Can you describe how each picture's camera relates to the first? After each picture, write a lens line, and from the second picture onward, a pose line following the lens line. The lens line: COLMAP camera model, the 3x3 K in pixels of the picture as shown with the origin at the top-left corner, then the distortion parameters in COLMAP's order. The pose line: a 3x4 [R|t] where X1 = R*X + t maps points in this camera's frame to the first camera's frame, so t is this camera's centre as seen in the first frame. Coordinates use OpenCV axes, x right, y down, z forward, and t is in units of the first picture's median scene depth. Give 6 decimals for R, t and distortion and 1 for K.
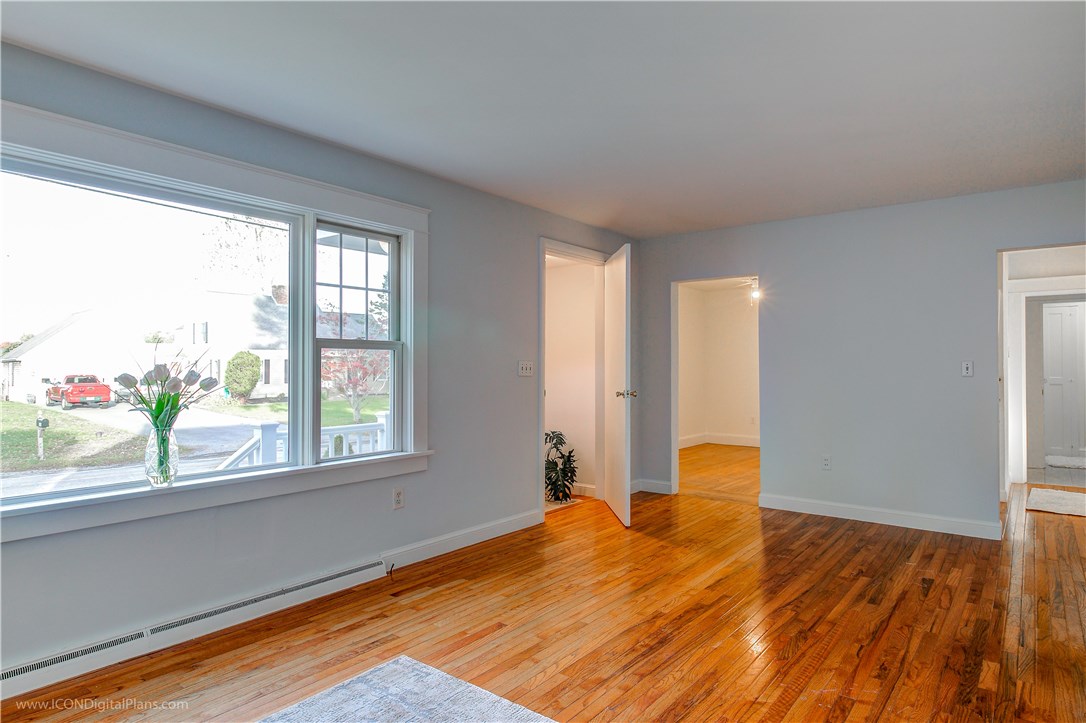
lens RADIAL K [[652.1, 0, 542.6], [0, 652.1, 360.1], [0, 0, 1]] dist [0.020407, -0.001453]
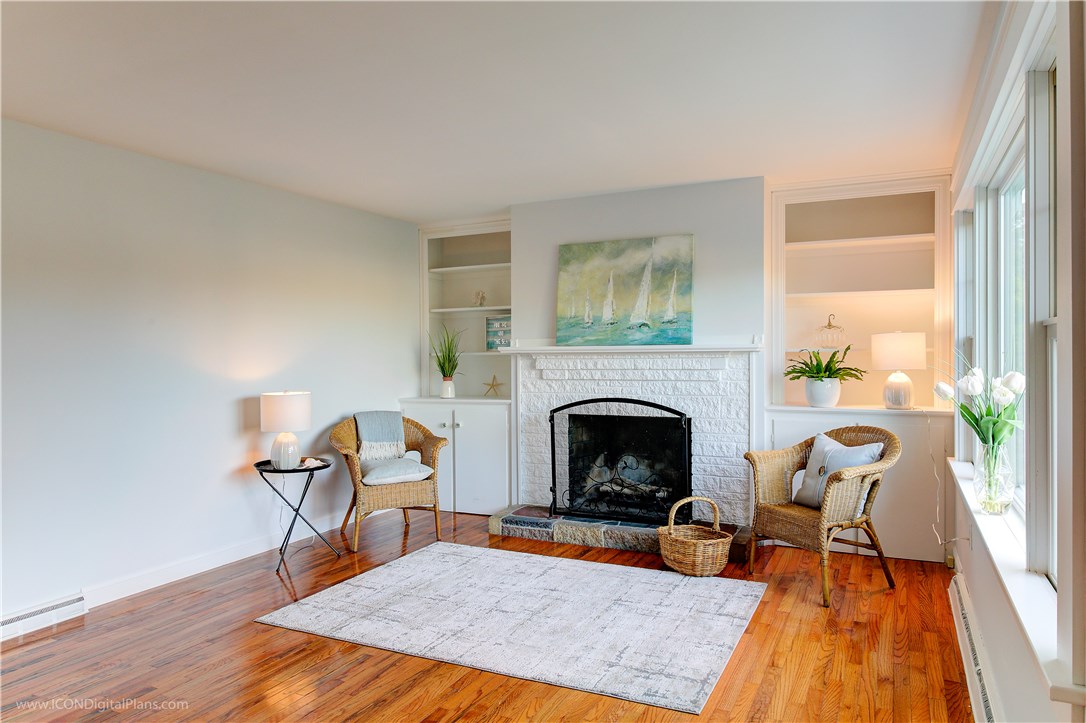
lens RADIAL K [[713.1, 0, 537.6], [0, 713.1, 362.4], [0, 0, 1]] dist [0.001848, -0.003772]
pose [[-0.985280, 0.011426, -0.170567, 0.111842], [0.011498, 0.999934, 0.000566, -0.007003], [0.170563, -0.001403, -0.985346, 1.493897]]
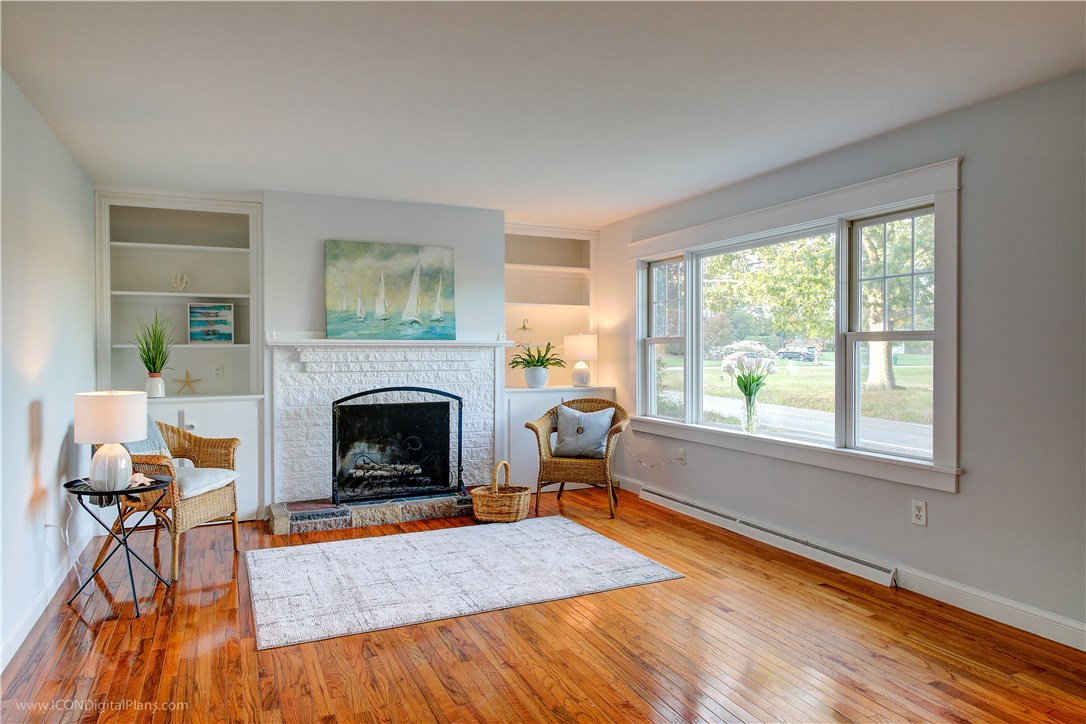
lens RADIAL K [[713.1, 0, 538.8], [0, 713.1, 358.3], [0, 0, 1]] dist [0.001848, -0.003772]
pose [[-0.484082, 0.012472, -0.874934, 0.950810], [0.010679, 0.999908, 0.008344, -0.006660], [0.874958, -0.005304, -0.484170, 1.149022]]
